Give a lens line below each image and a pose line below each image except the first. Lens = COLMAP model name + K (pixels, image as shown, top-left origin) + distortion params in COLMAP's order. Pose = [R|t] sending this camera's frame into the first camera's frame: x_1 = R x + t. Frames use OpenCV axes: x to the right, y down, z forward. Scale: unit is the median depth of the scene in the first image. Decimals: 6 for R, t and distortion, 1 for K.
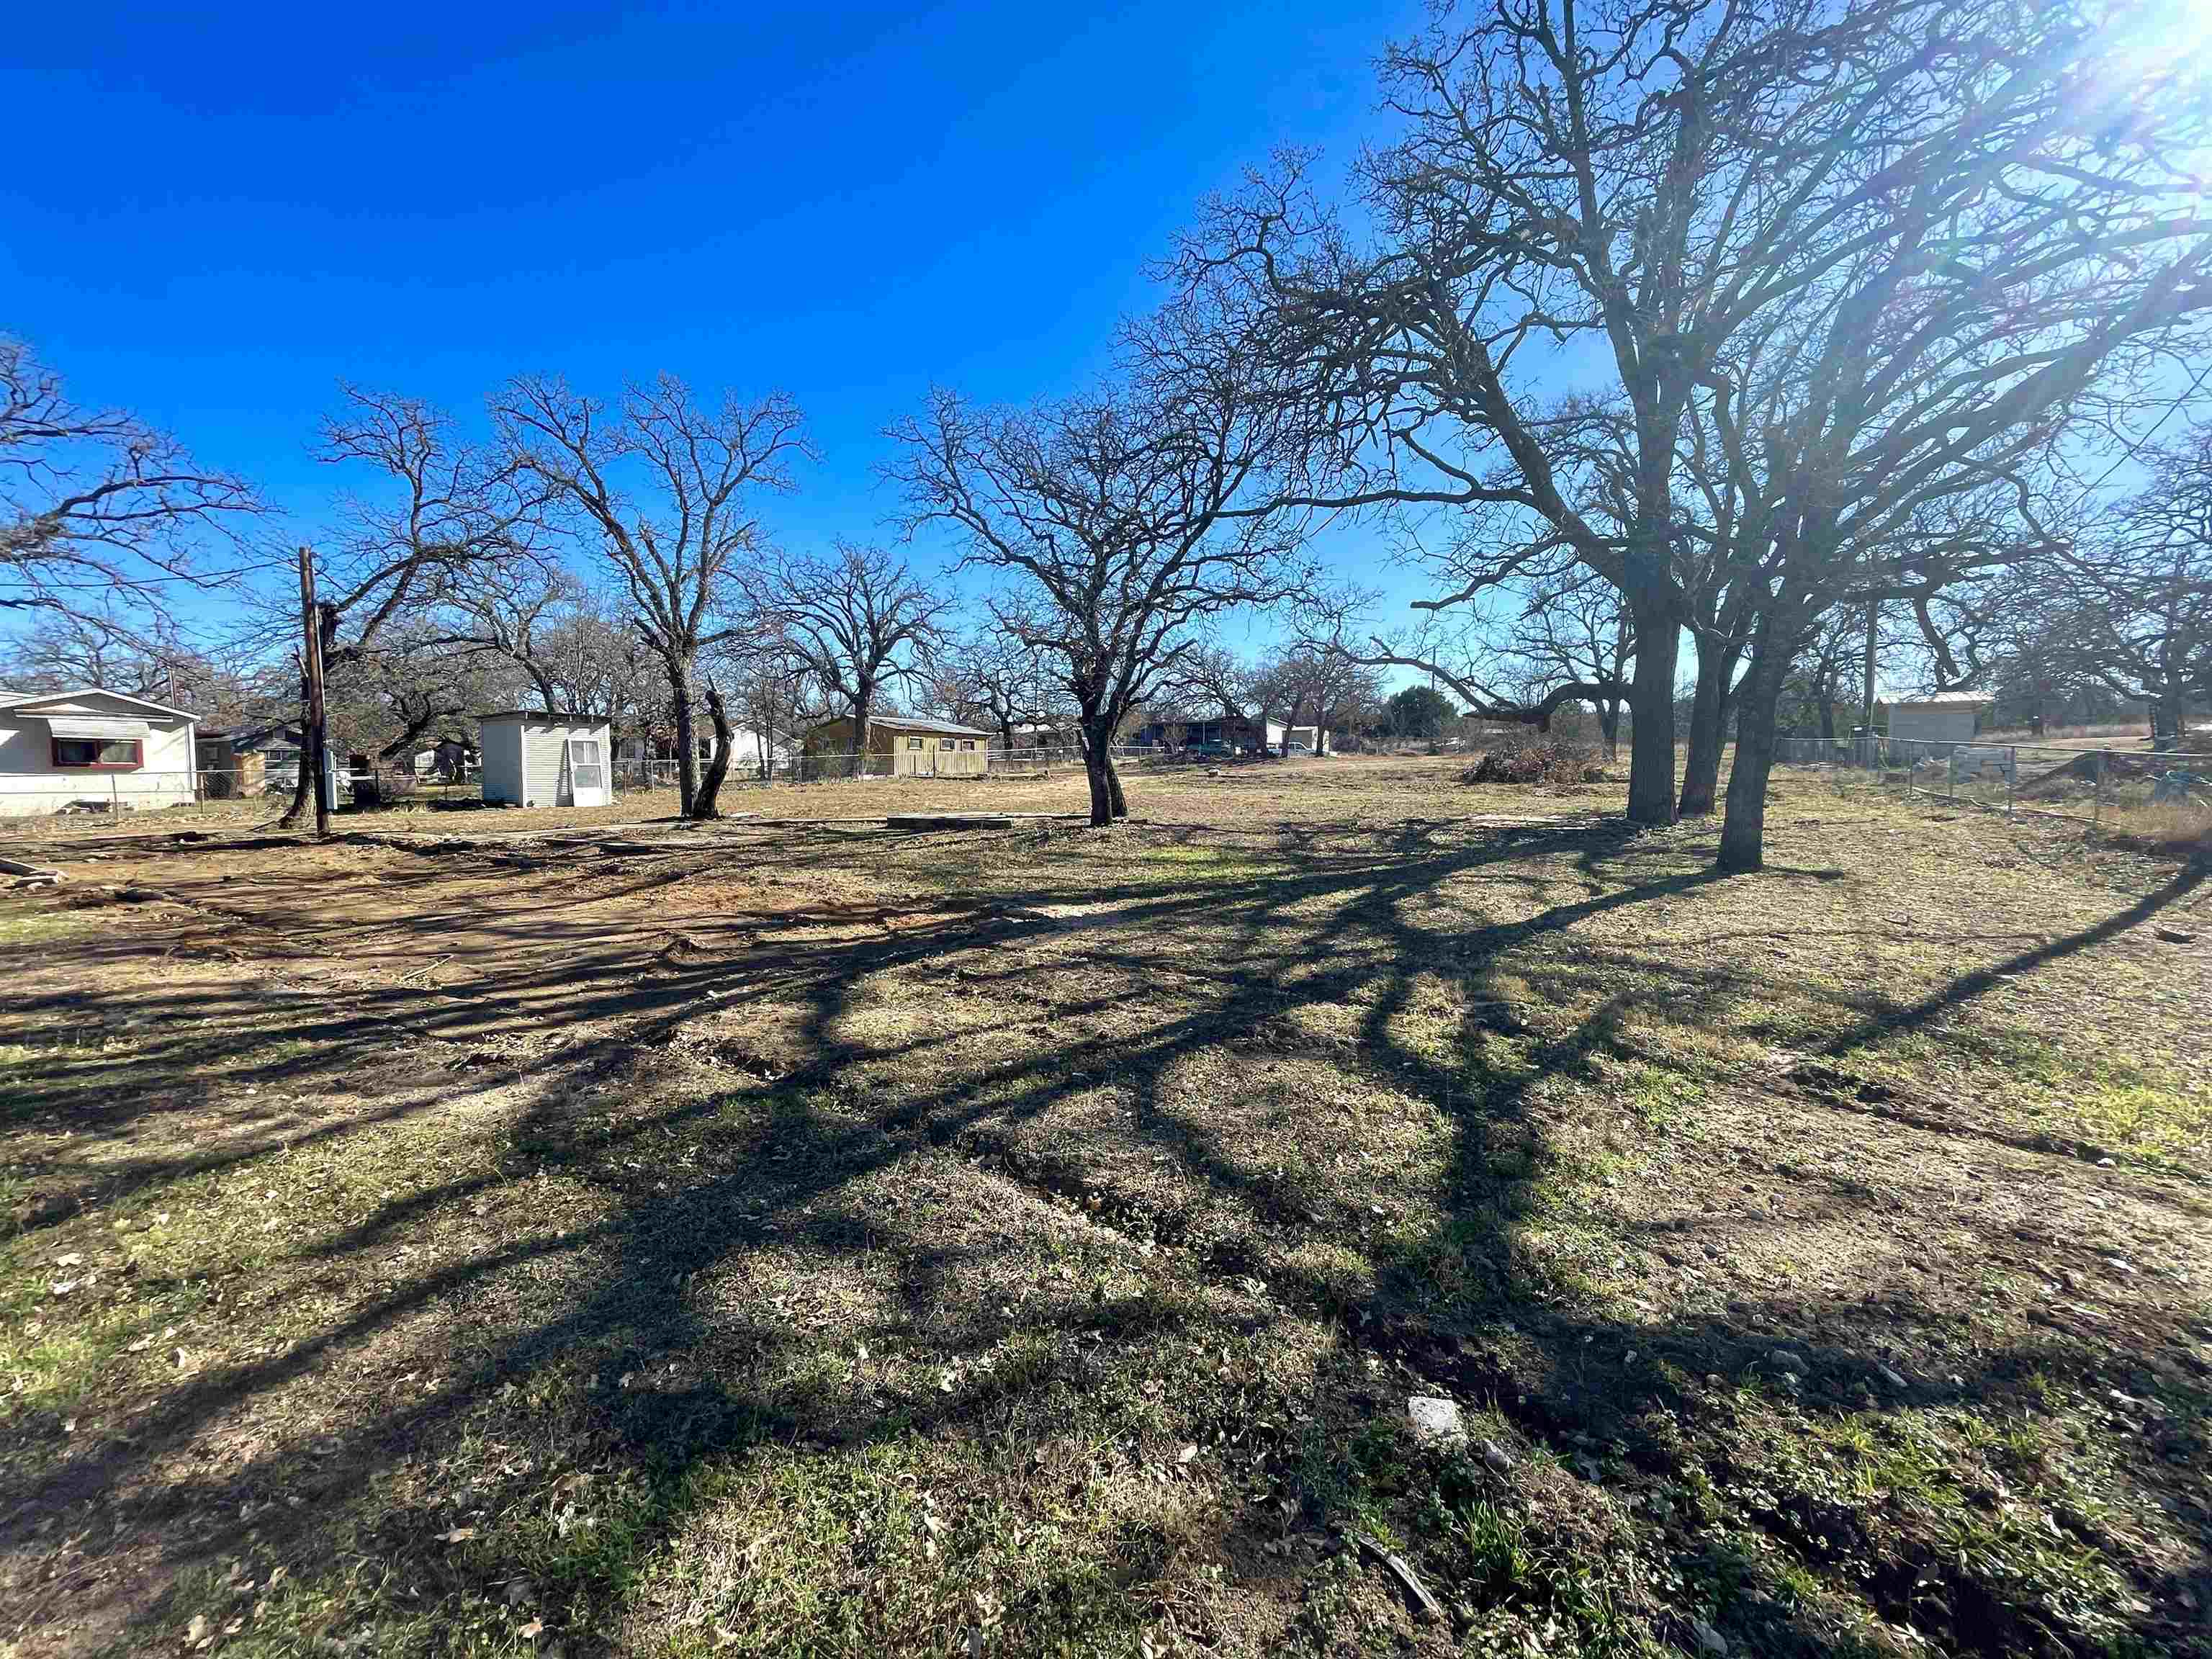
lens RADIAL K [[892.8, 0, 1107.1], [0, 892.8, 823.5], [0, 0, 1]] dist [-0.001296, -0.000664]
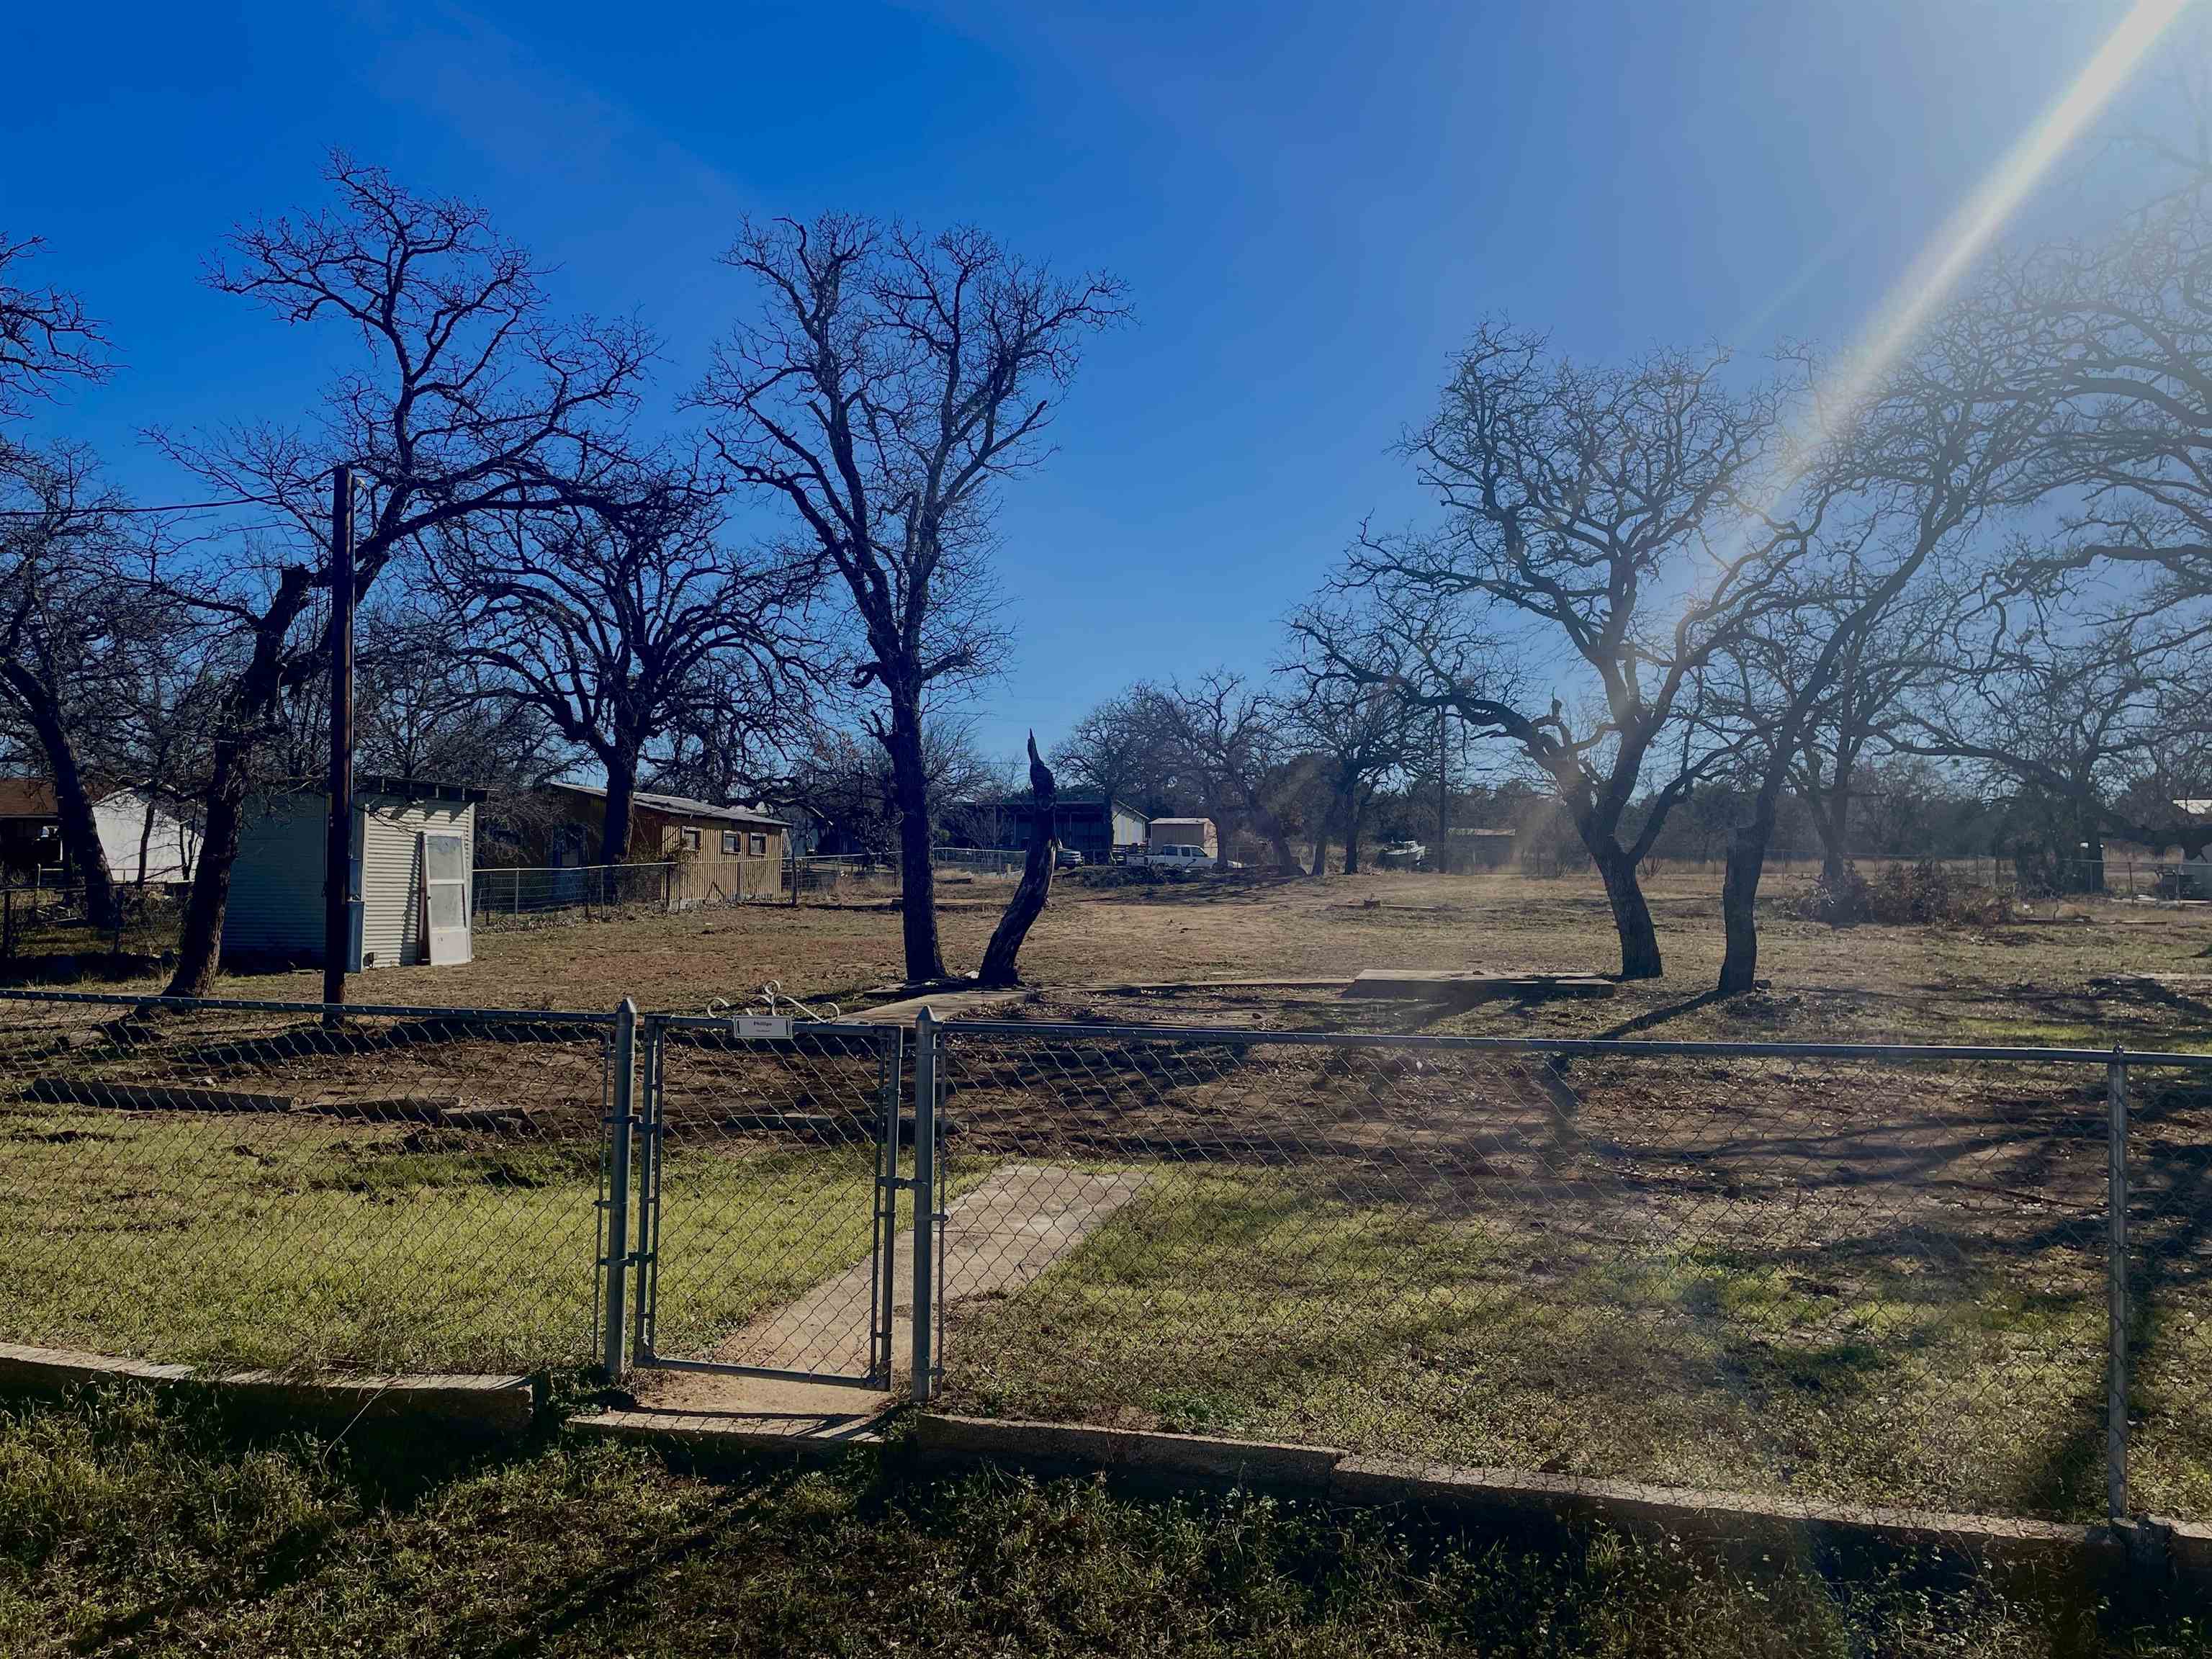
lens RADIAL K [[1658.7, 0, 1107.4], [0, 1658.7, 797.4], [0, 0, 1]] dist [0.102480, -0.126290]
pose [[0.952293, 0.026387, 0.304041, -0.658841], [0.008287, 0.993652, -0.112191, -0.004002], [-0.305072, 0.109359, 0.946030, -0.038264]]
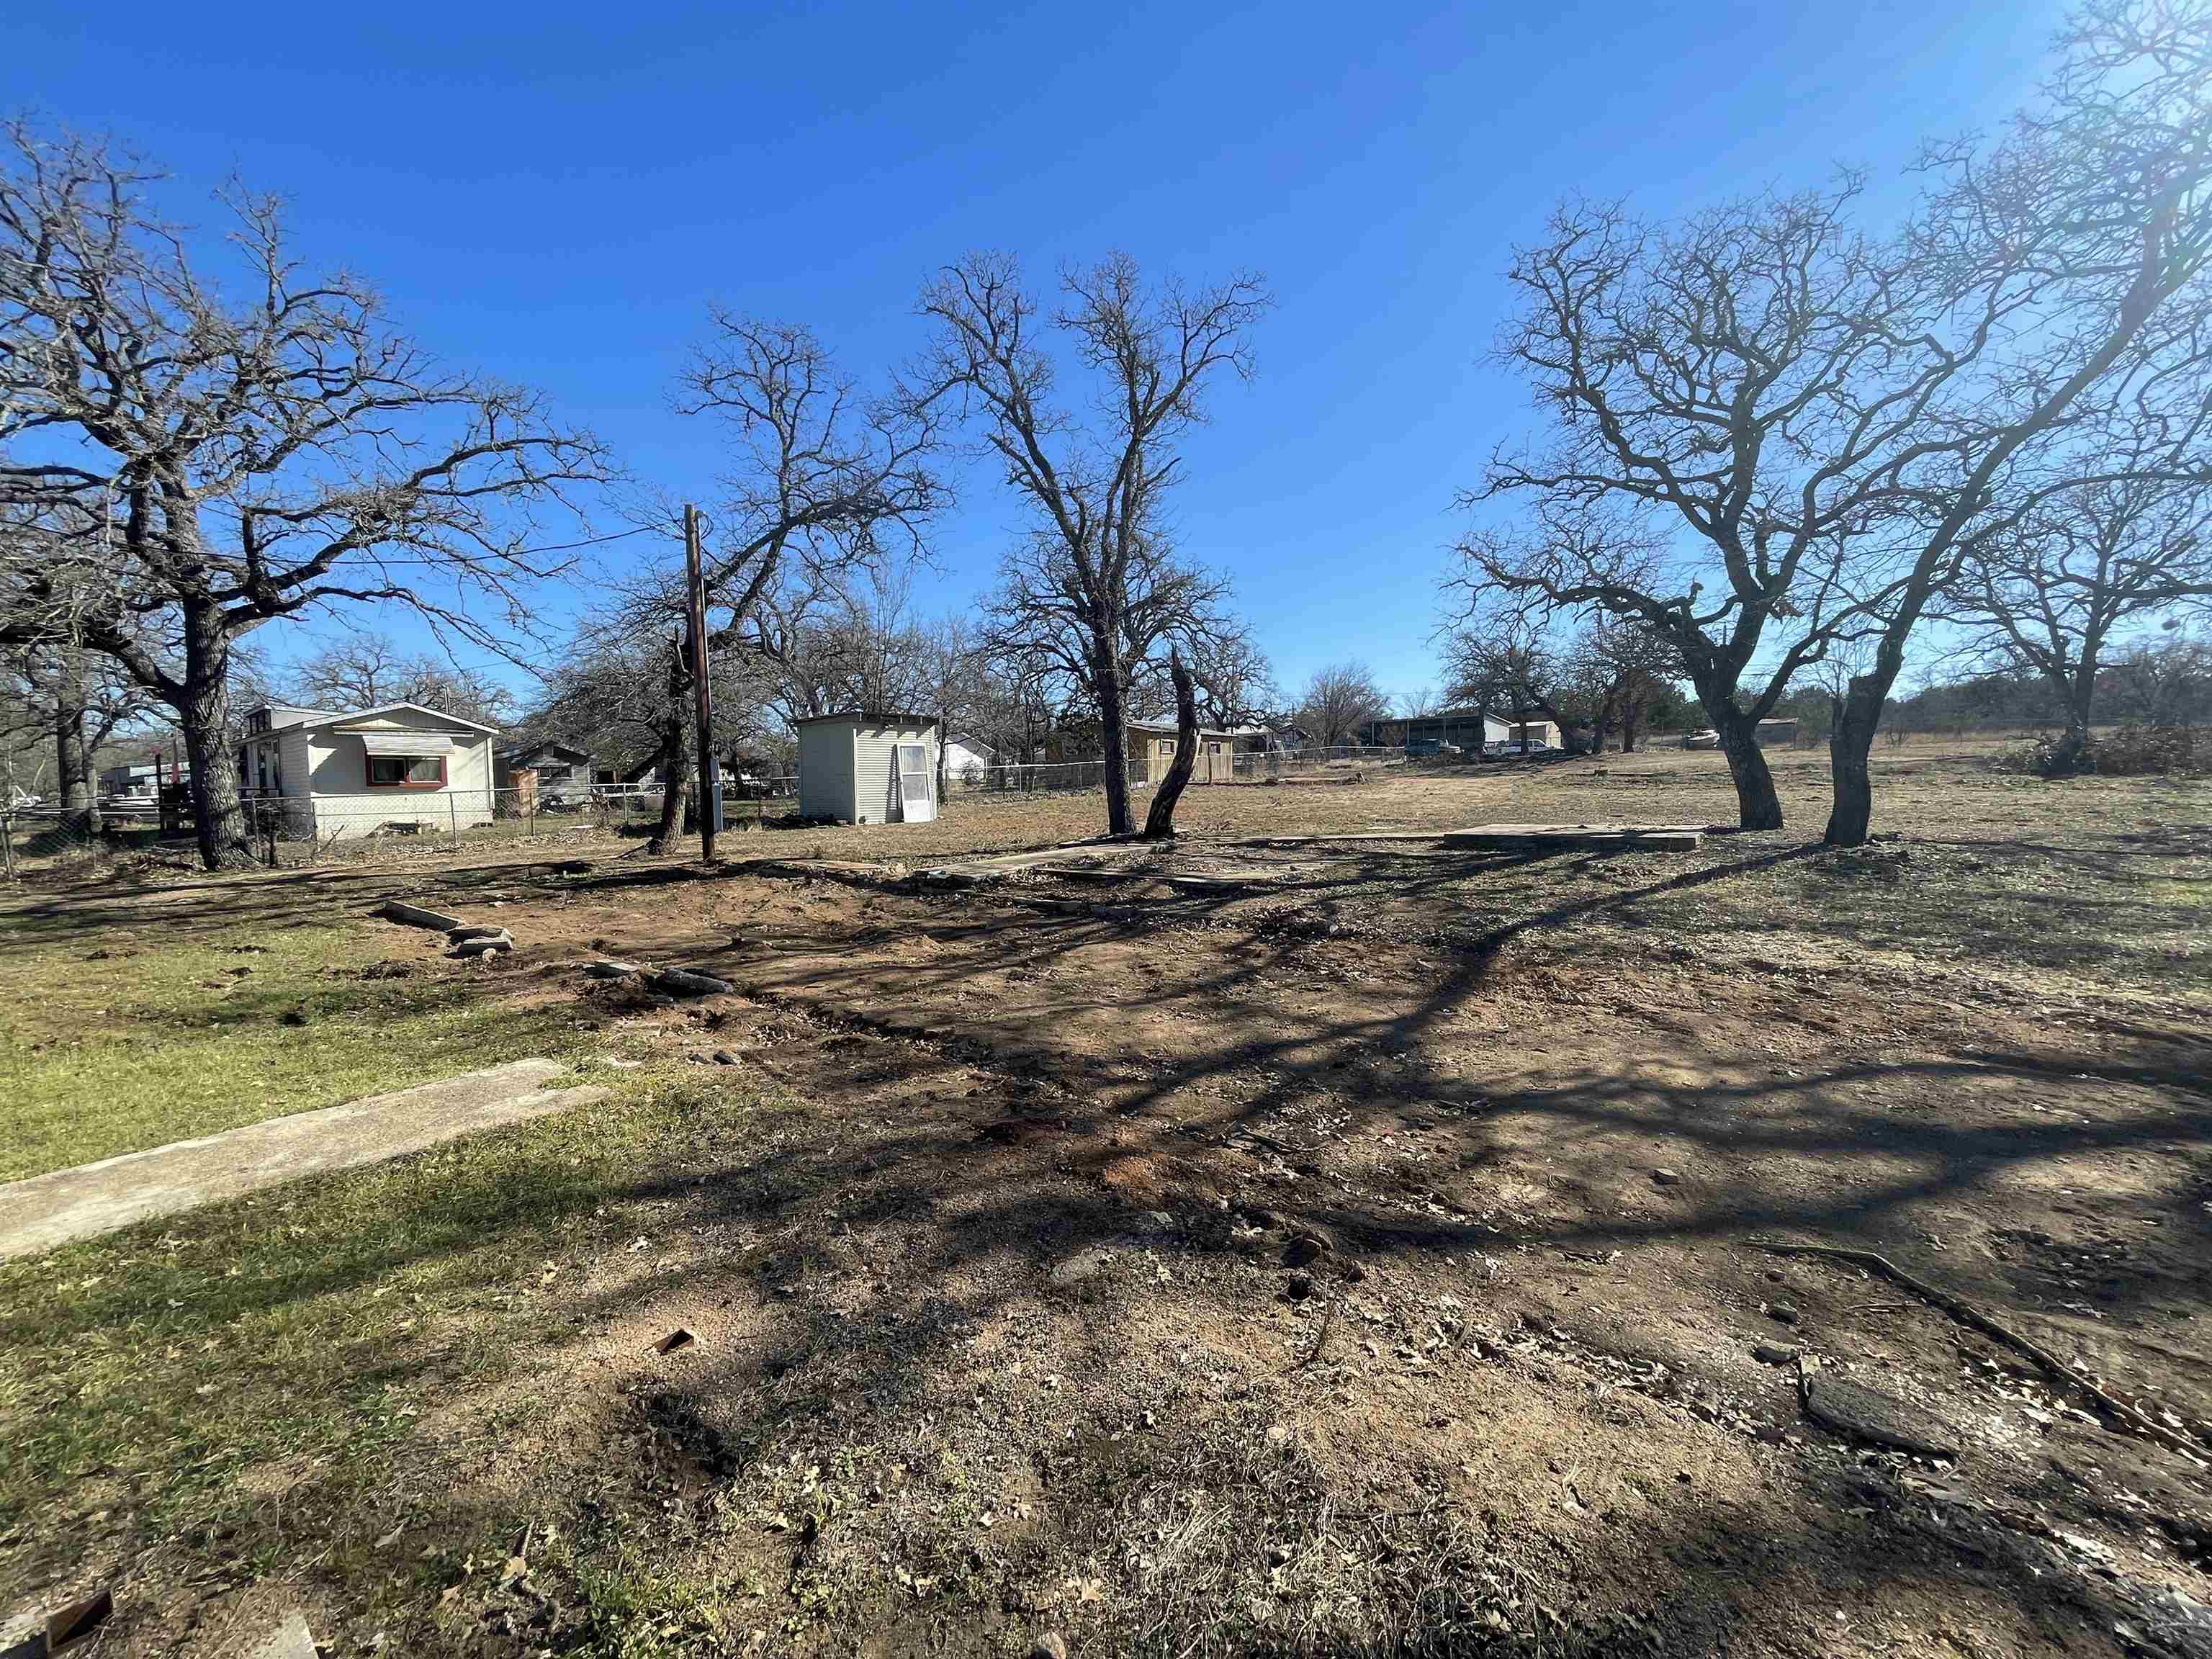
lens RADIAL K [[892.8, 0, 1106.3], [0, 892.8, 822.9], [0, 0, 1]] dist [-0.001296, -0.000664]
pose [[0.990999, -0.011465, -0.133378, -0.363956], [0.010253, 0.999900, -0.009775, -0.010315], [0.133477, 0.008319, 0.991017, 0.218798]]
